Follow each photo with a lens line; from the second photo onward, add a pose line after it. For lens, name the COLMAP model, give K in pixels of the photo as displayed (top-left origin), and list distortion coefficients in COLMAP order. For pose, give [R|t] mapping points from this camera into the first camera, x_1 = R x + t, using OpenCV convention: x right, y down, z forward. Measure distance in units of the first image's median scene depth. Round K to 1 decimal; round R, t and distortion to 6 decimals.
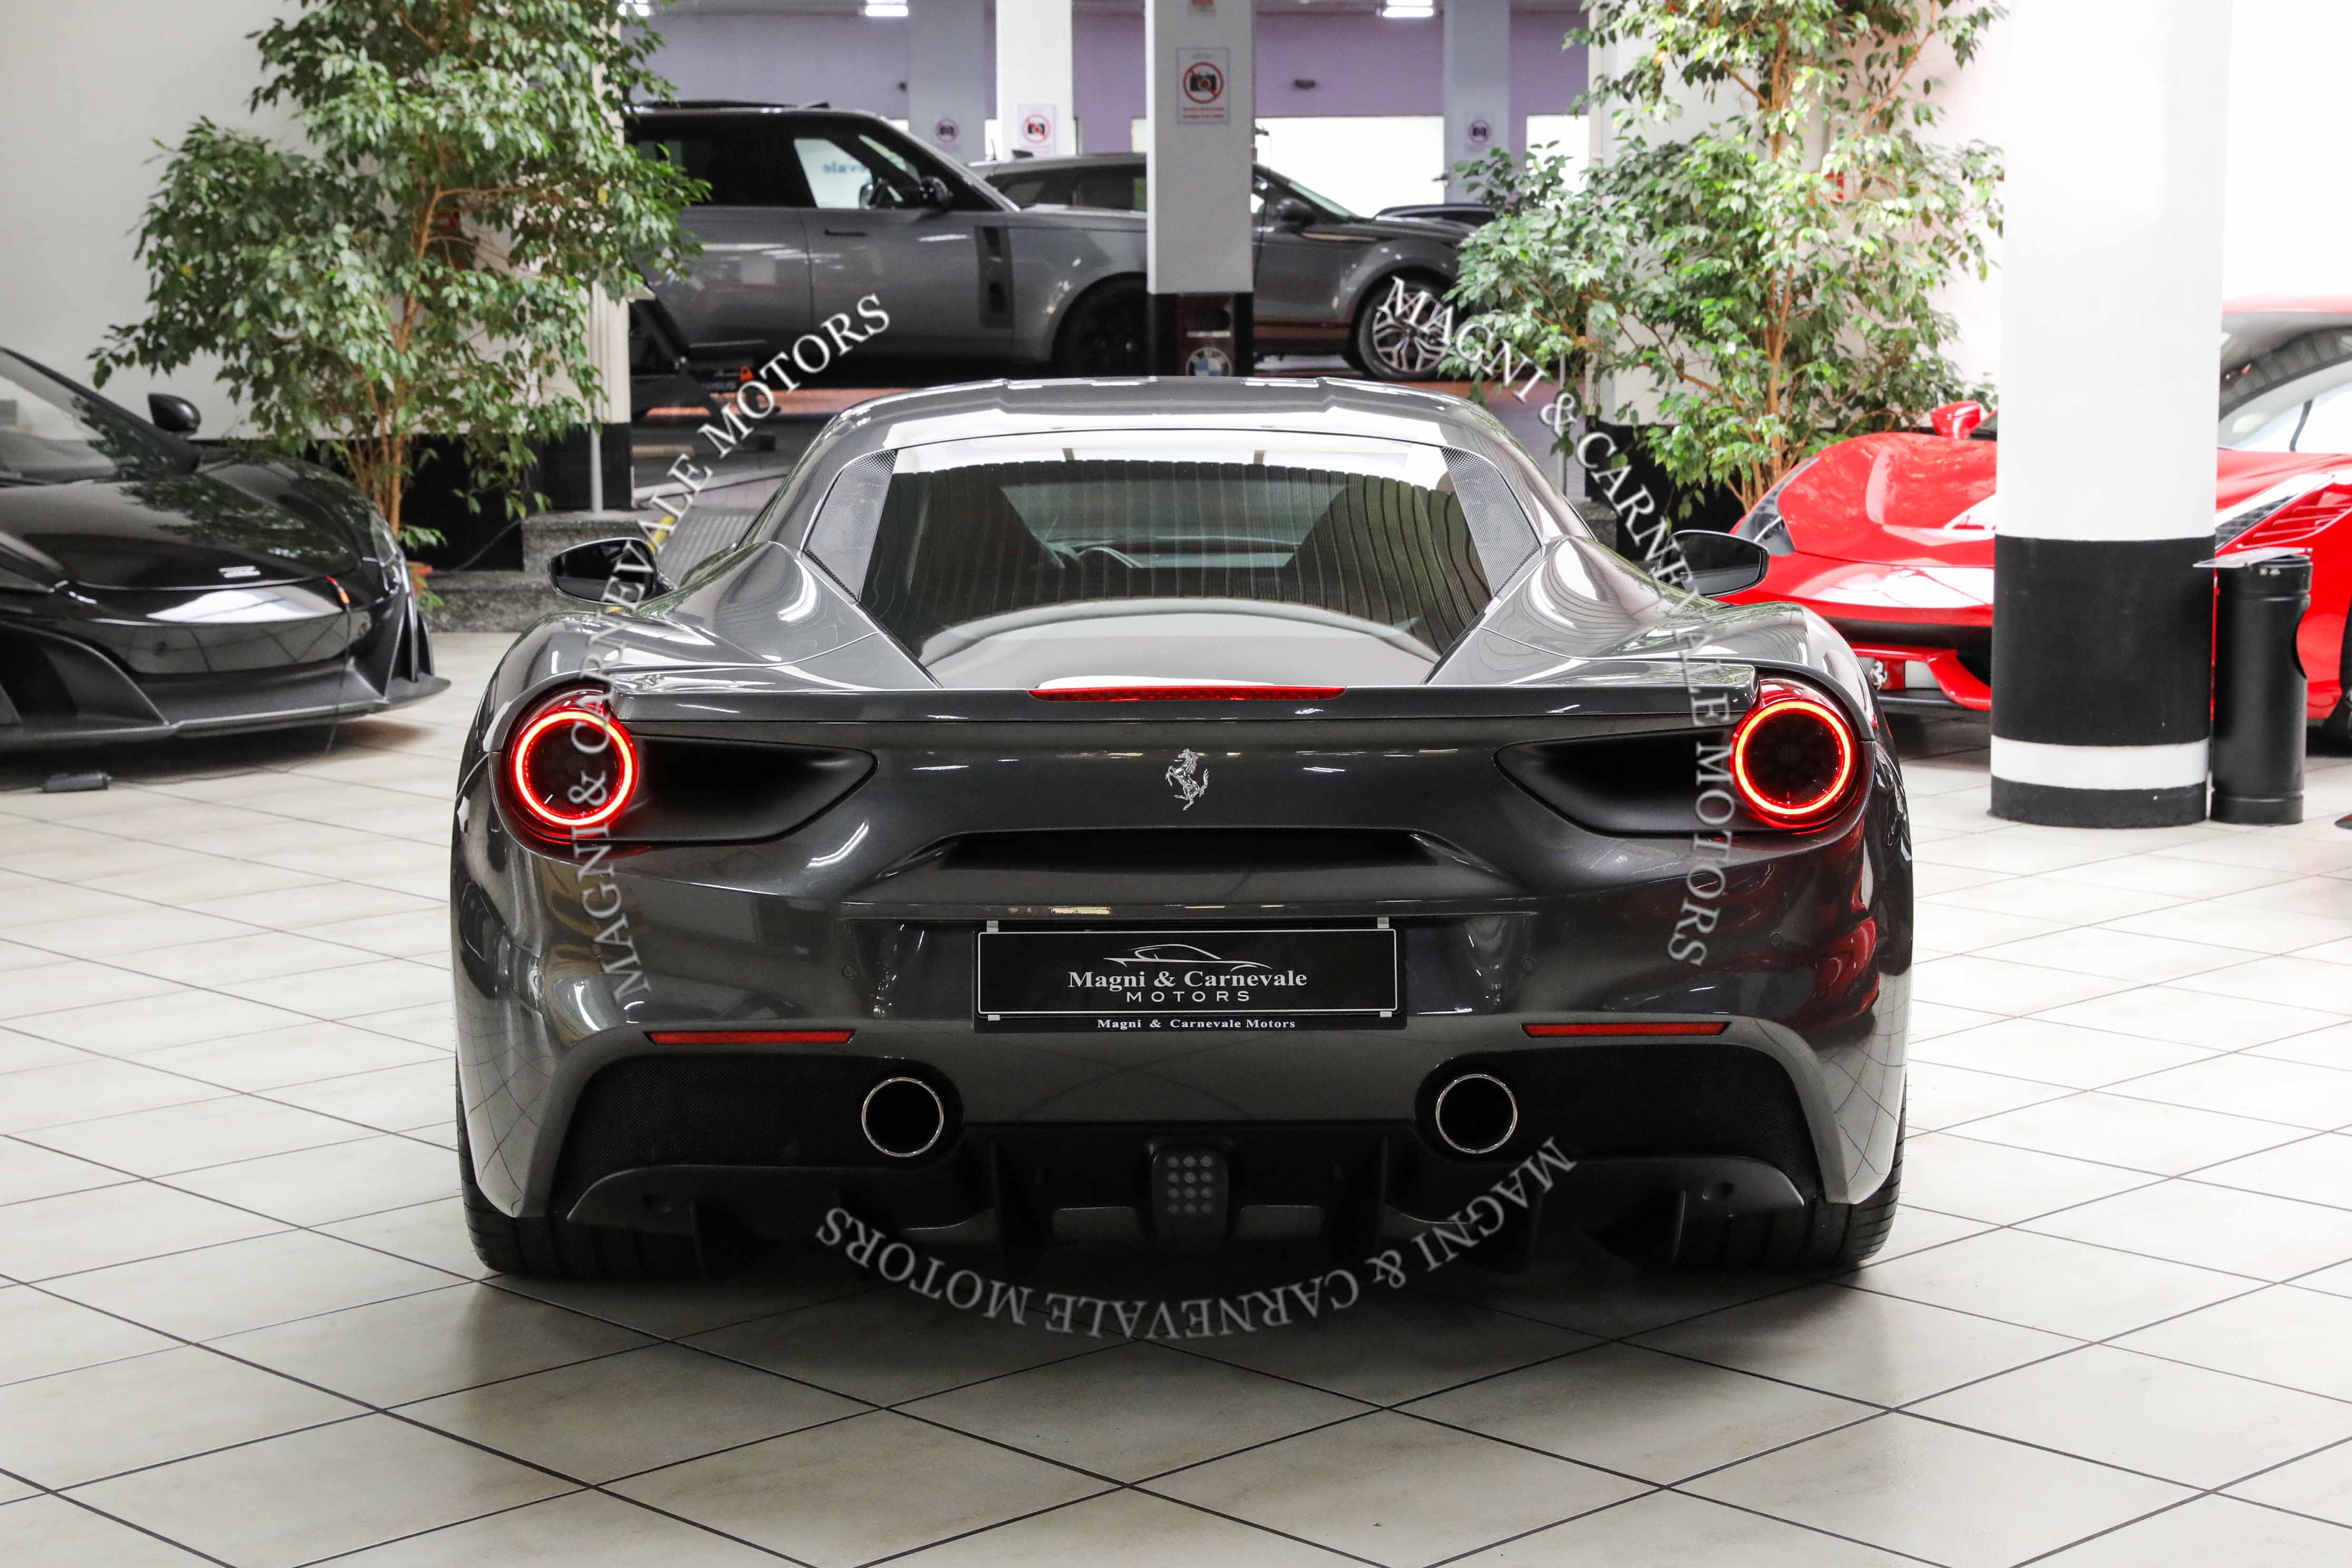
lens RADIAL K [[3927.8, 0, 1176.0], [0, 3927.8, 784.0], [0, 0, 1]] dist [0.040631, 0.193181]
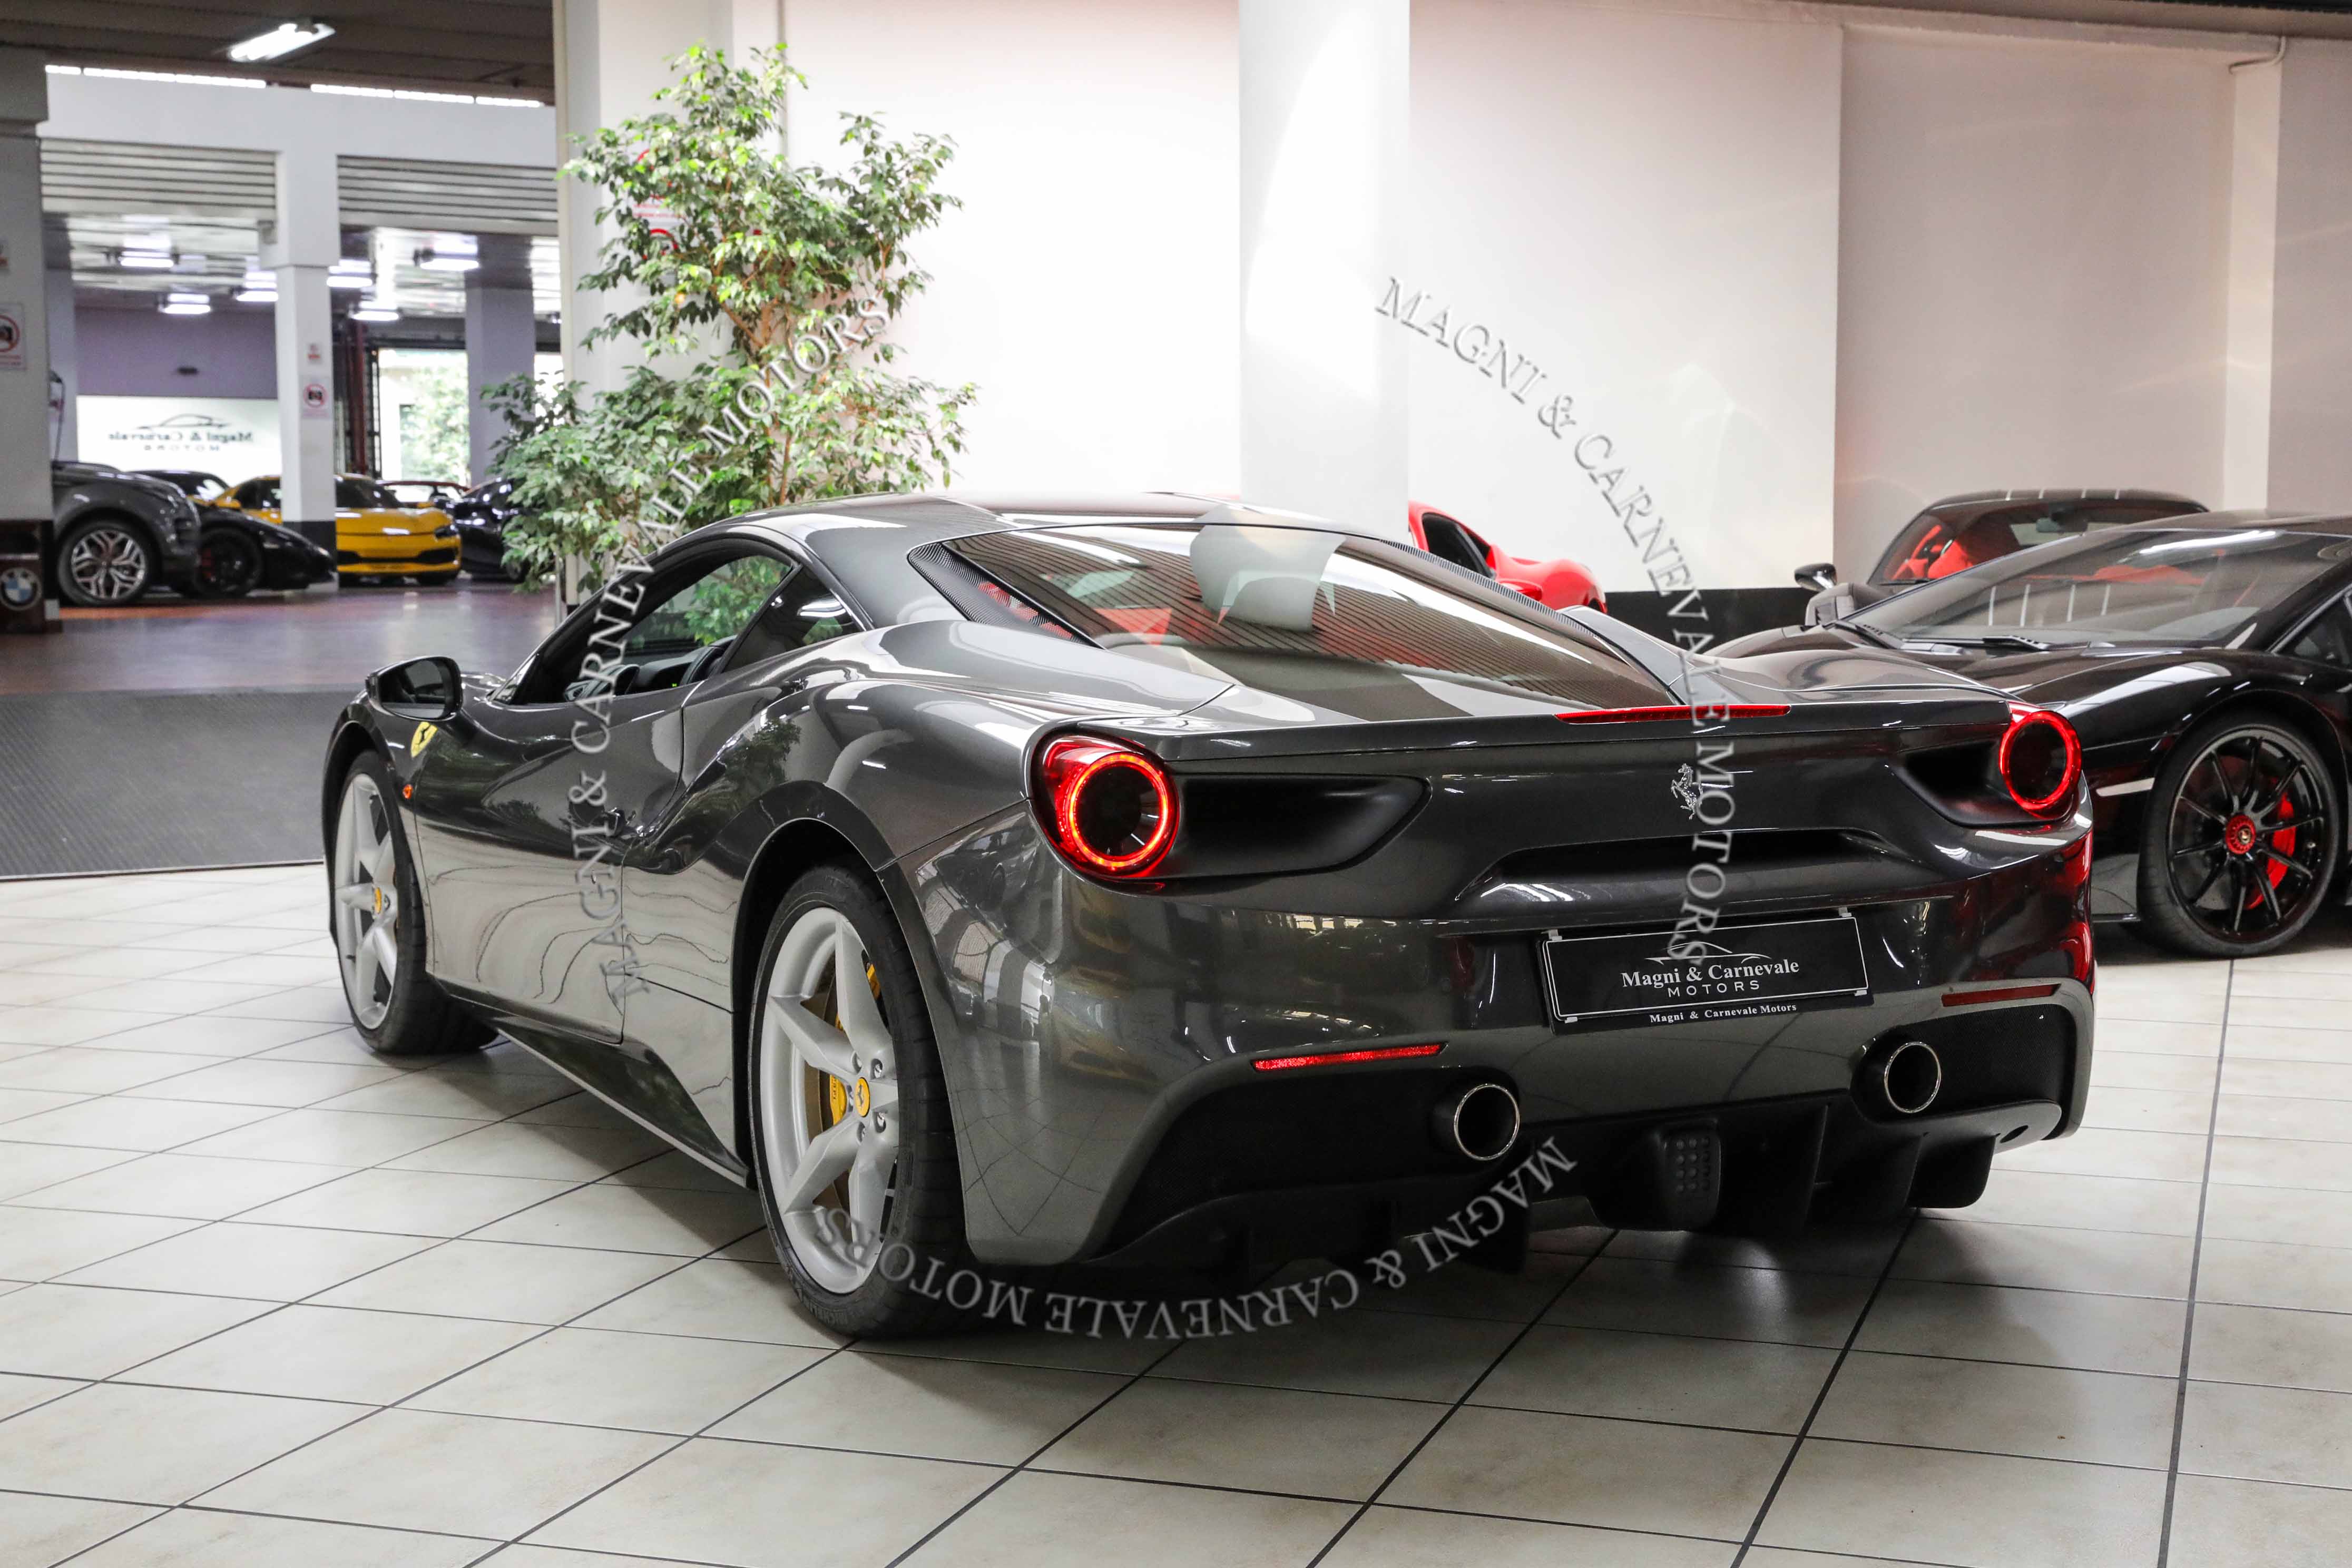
lens RADIAL K [[3118.7, 0, 1180.9], [0, 3118.7, 780.6], [0, 0, 1]] dist [0.065777, 0.024662]
pose [[0.891680, -0.036363, 0.451202, -0.509450], [0.060542, 0.997393, -0.039265, 0.021176], [-0.448598, 0.062329, 0.891557, 0.282331]]
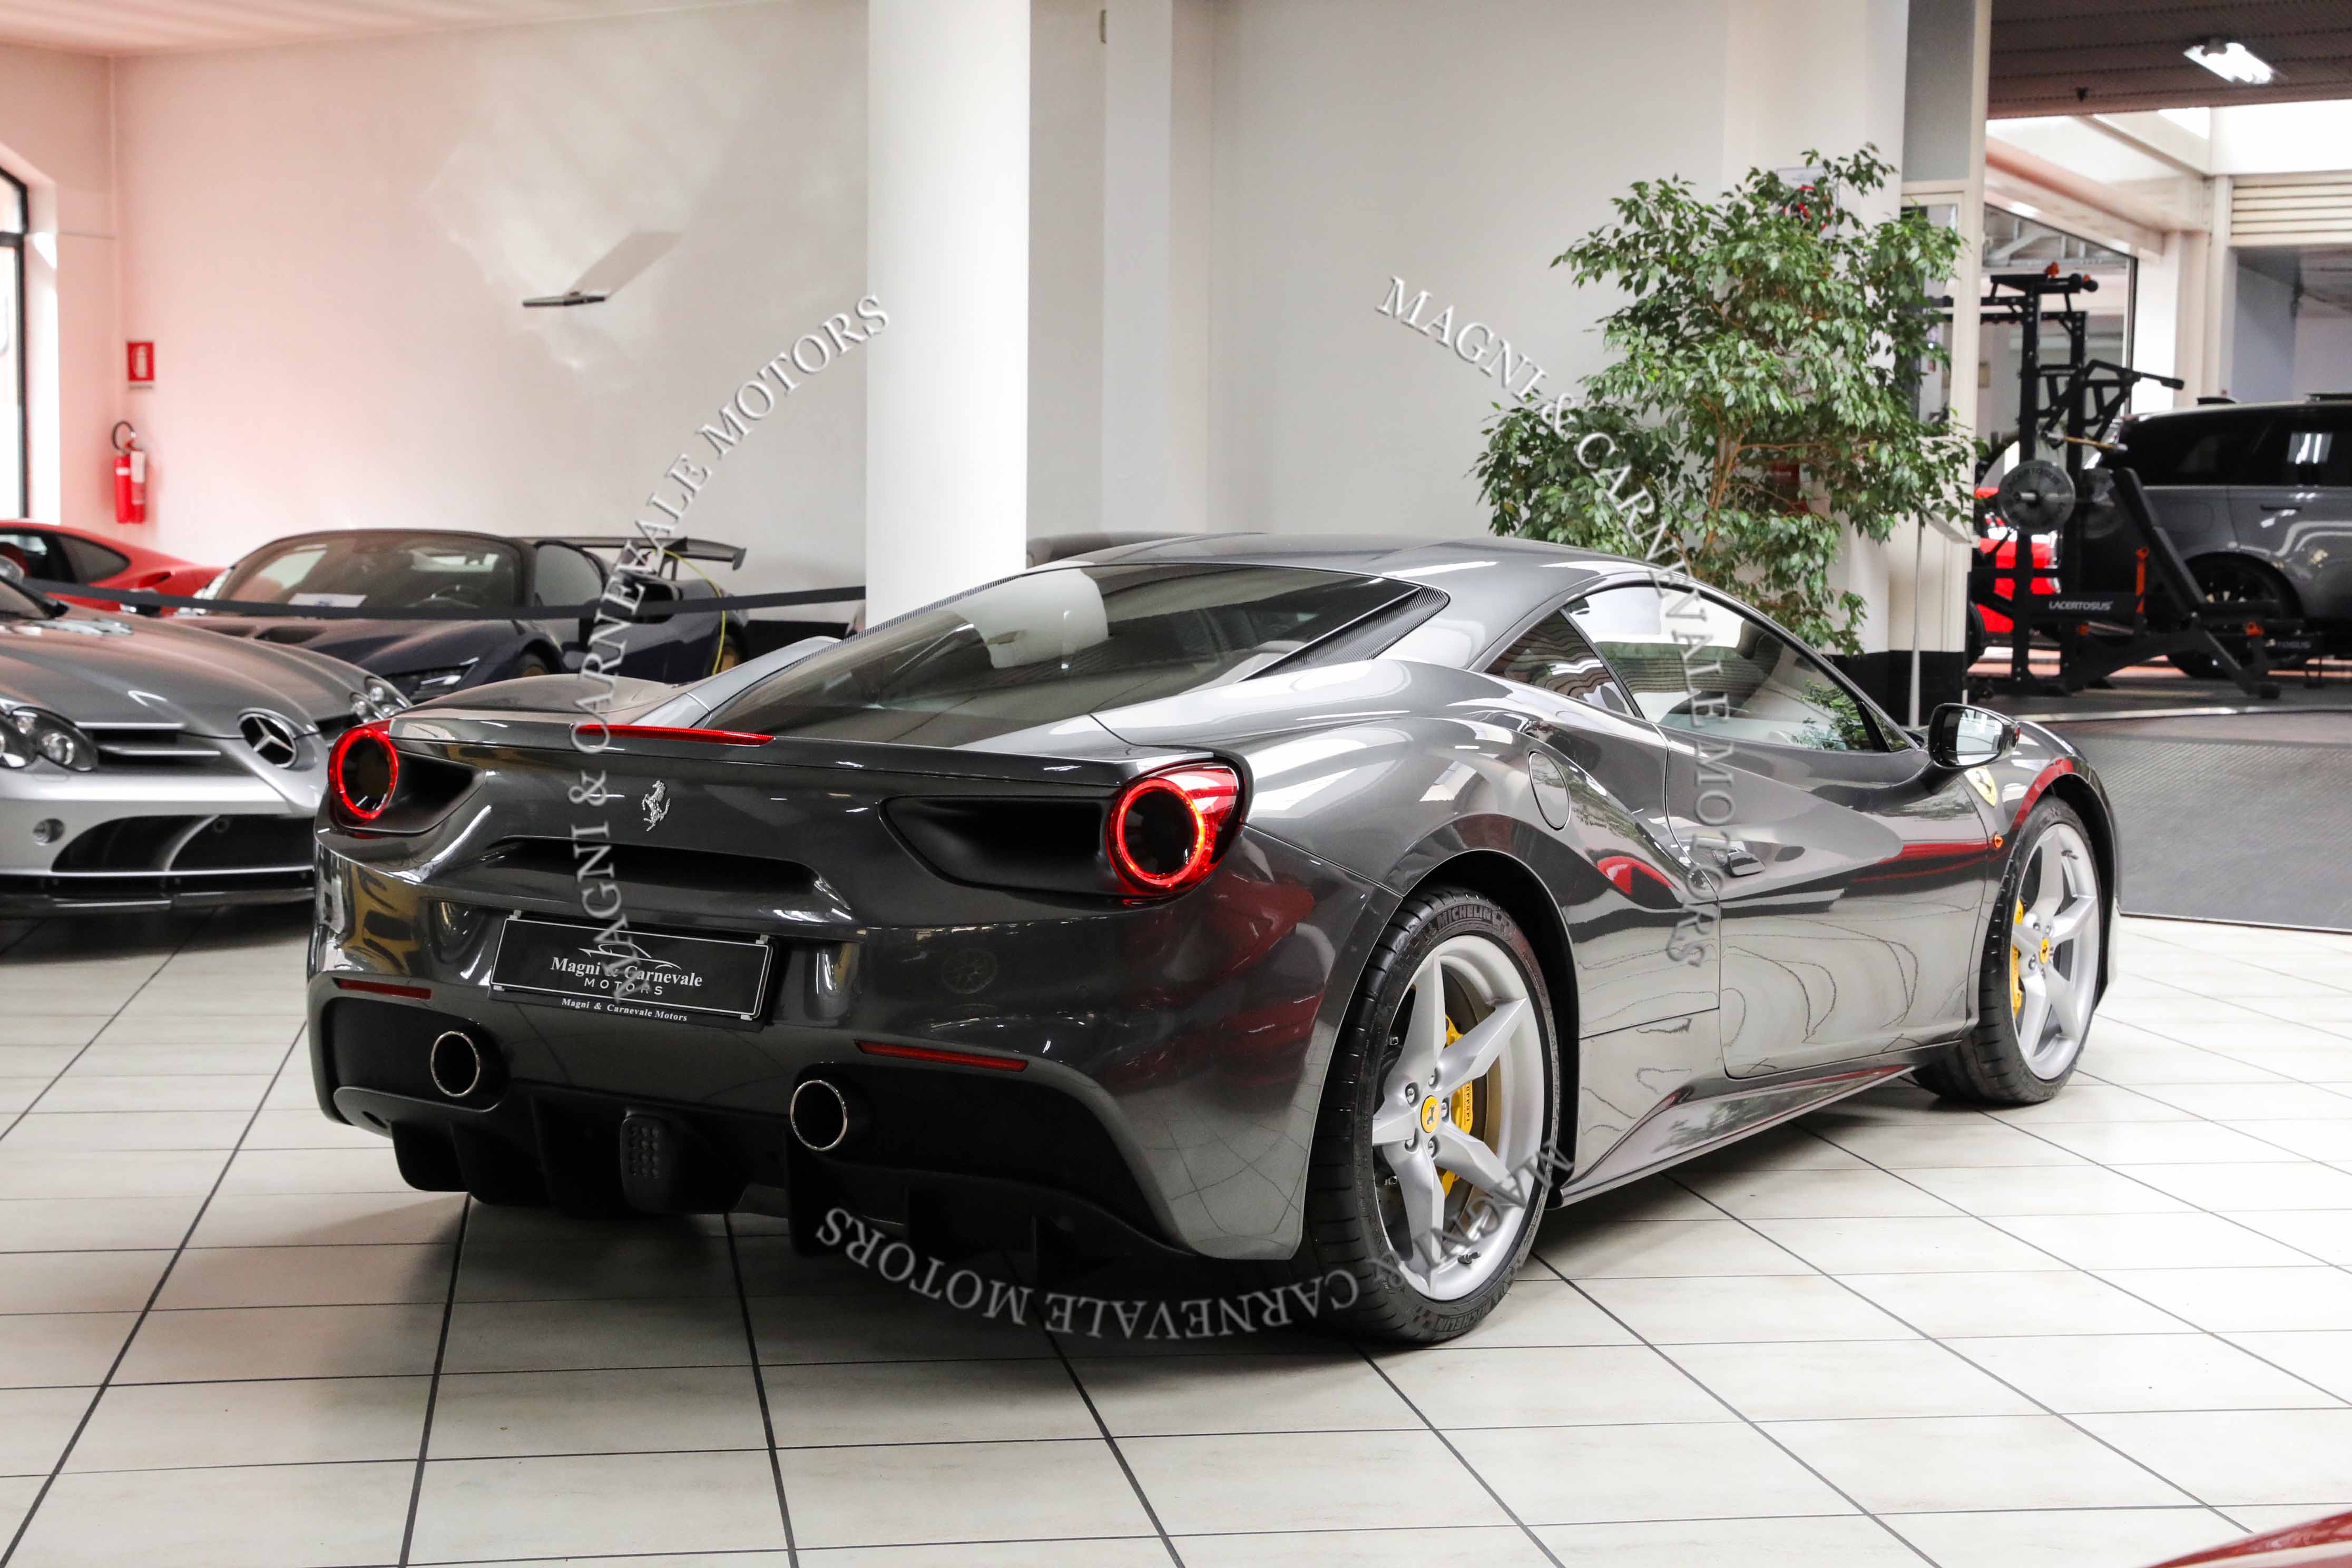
lens RADIAL K [[3320.2, 0, 1176.5], [0, 3320.2, 723.6], [0, 0, 1]] dist [0.037069, 0.038411]
pose [[0.826241, 0.048392, -0.561235, 0.688072], [-0.096325, 0.993766, -0.056122, 0.015159], [0.555021, 0.100431, 0.825752, 0.250138]]
